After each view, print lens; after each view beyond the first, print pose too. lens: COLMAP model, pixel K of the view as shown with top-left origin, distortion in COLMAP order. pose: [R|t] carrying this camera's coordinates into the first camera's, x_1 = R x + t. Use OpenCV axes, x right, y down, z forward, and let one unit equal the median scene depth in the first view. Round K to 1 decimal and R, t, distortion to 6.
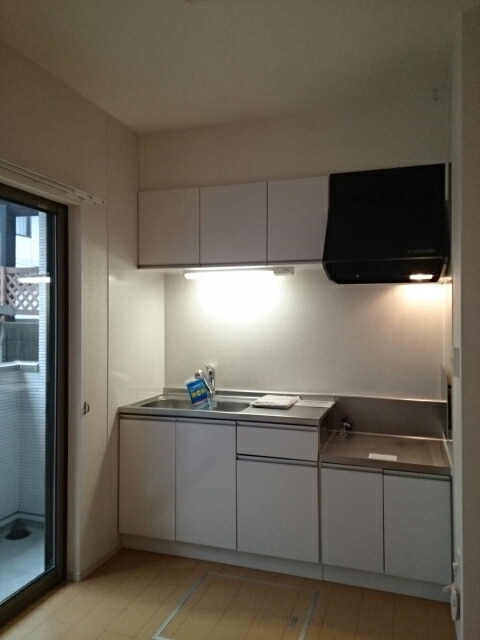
lens RADIAL K [[512.3, 0, 239.0], [0, 512.3, 320.1], [0, 0, 1]] dist [0.040743, -0.016865]
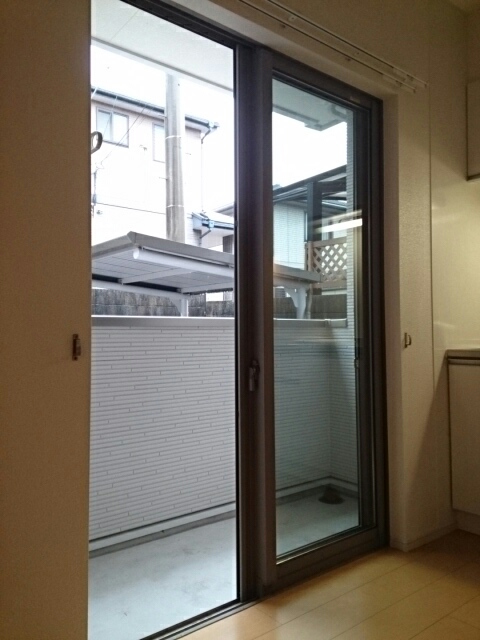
lens RADIAL K [[512.3, 0, 239.8], [0, 512.3, 320.0], [0, 0, 1]] dist [0.040743, -0.016865]
pose [[0.845231, -0.016373, -0.534150, -0.078123], [0.008337, 0.999813, -0.017454, 0.133526], [0.534336, 0.010300, 0.845209, 0.159028]]
